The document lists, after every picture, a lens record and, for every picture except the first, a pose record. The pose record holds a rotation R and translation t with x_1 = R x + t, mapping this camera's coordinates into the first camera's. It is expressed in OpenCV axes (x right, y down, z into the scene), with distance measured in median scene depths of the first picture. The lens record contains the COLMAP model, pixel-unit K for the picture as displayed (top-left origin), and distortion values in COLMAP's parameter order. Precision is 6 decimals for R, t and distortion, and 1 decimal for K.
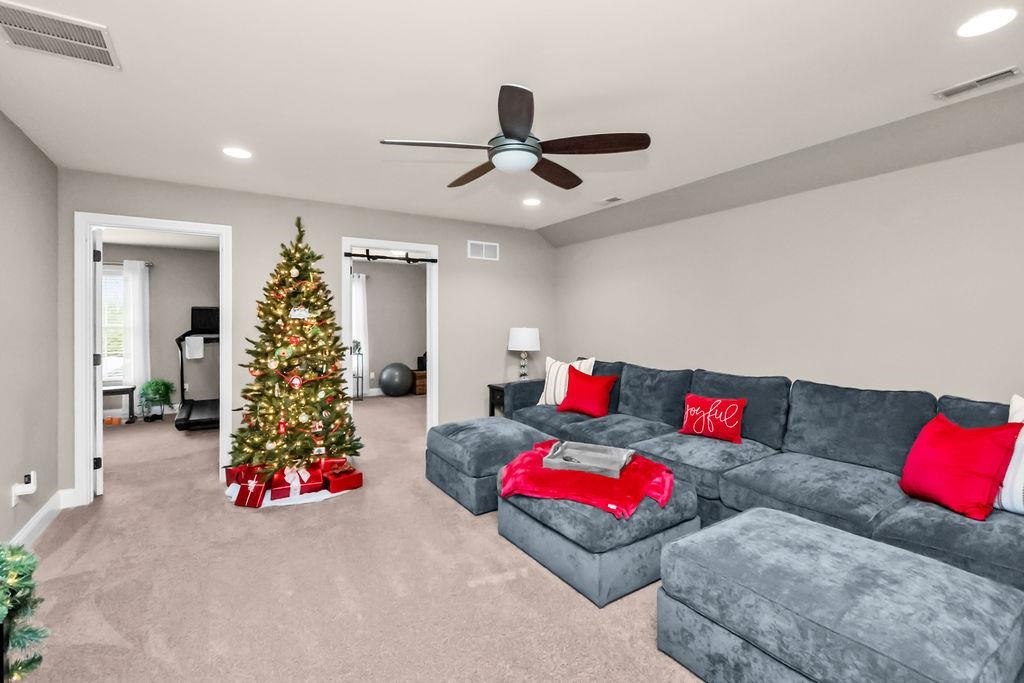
lens RADIAL K [[463.1, 0, 510.2], [0, 463.1, 320.9], [0, 0, 1]] dist [0.003211, -0.001899]
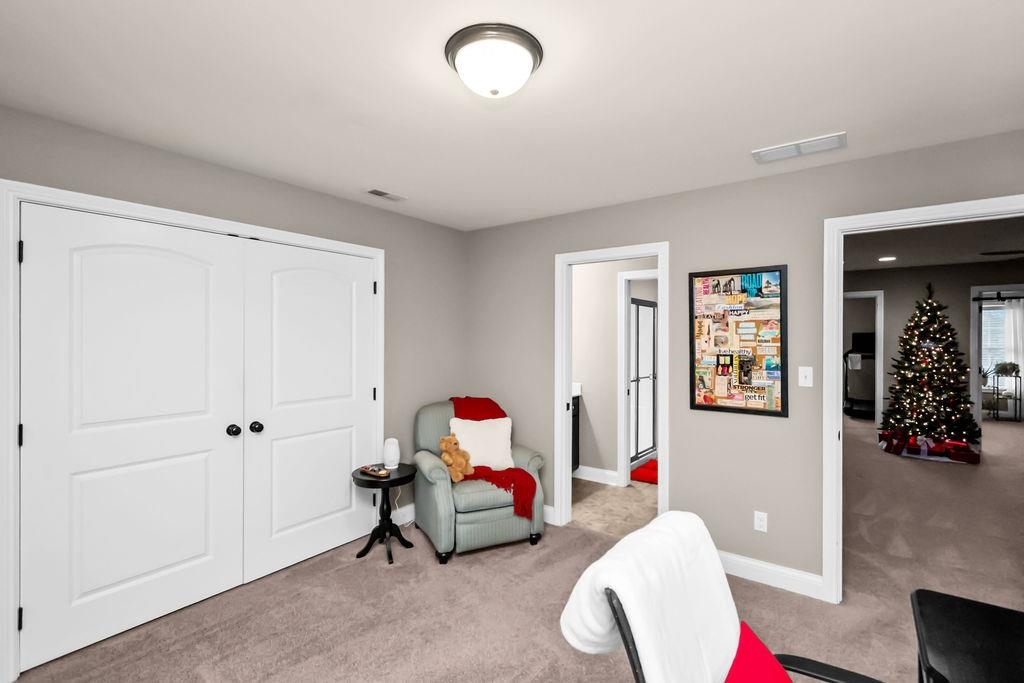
lens RADIAL K [[463.1, 0, 521.1], [0, 463.1, 340.0], [0, 0, 1]] dist [0.003211, -0.001899]
pose [[0.357821, 0.009530, -0.933742, 0.551419], [0.000906, 0.999944, 0.010553, -0.049507], [0.933790, -0.004622, 0.357792, -0.913080]]
